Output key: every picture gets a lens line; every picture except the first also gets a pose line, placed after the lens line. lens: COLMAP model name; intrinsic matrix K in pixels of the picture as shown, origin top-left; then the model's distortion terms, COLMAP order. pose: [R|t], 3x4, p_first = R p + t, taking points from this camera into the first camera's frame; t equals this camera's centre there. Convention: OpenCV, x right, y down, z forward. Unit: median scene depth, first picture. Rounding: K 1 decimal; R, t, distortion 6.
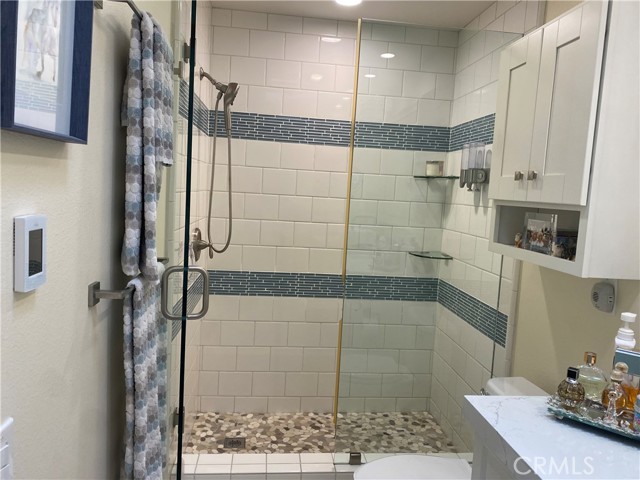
lens RADIAL K [[496.6, 0, 317.0], [0, 496.6, 259.1], [0, 0, 1]] dist [0.003318, -0.011325]
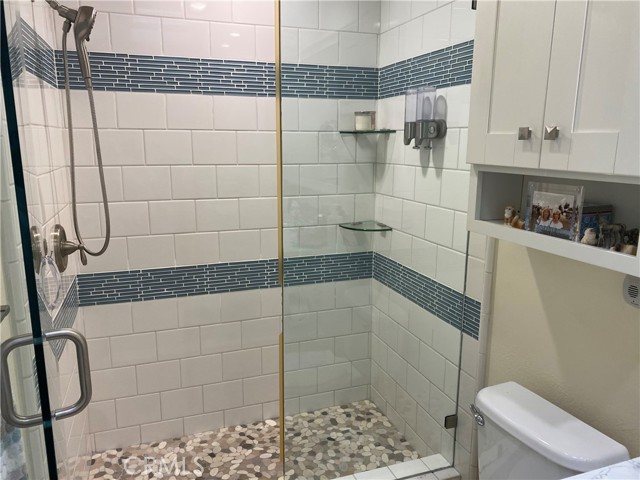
lens RADIAL K [[496.6, 0, 317.0], [0, 496.6, 259.1], [0, 0, 1]] dist [0.003318, -0.011325]
pose [[0.970766, -0.103360, 0.216633, -0.038503], [0.081112, 0.990704, 0.109211, -0.053041], [-0.225907, -0.088446, 0.970125, 0.207708]]
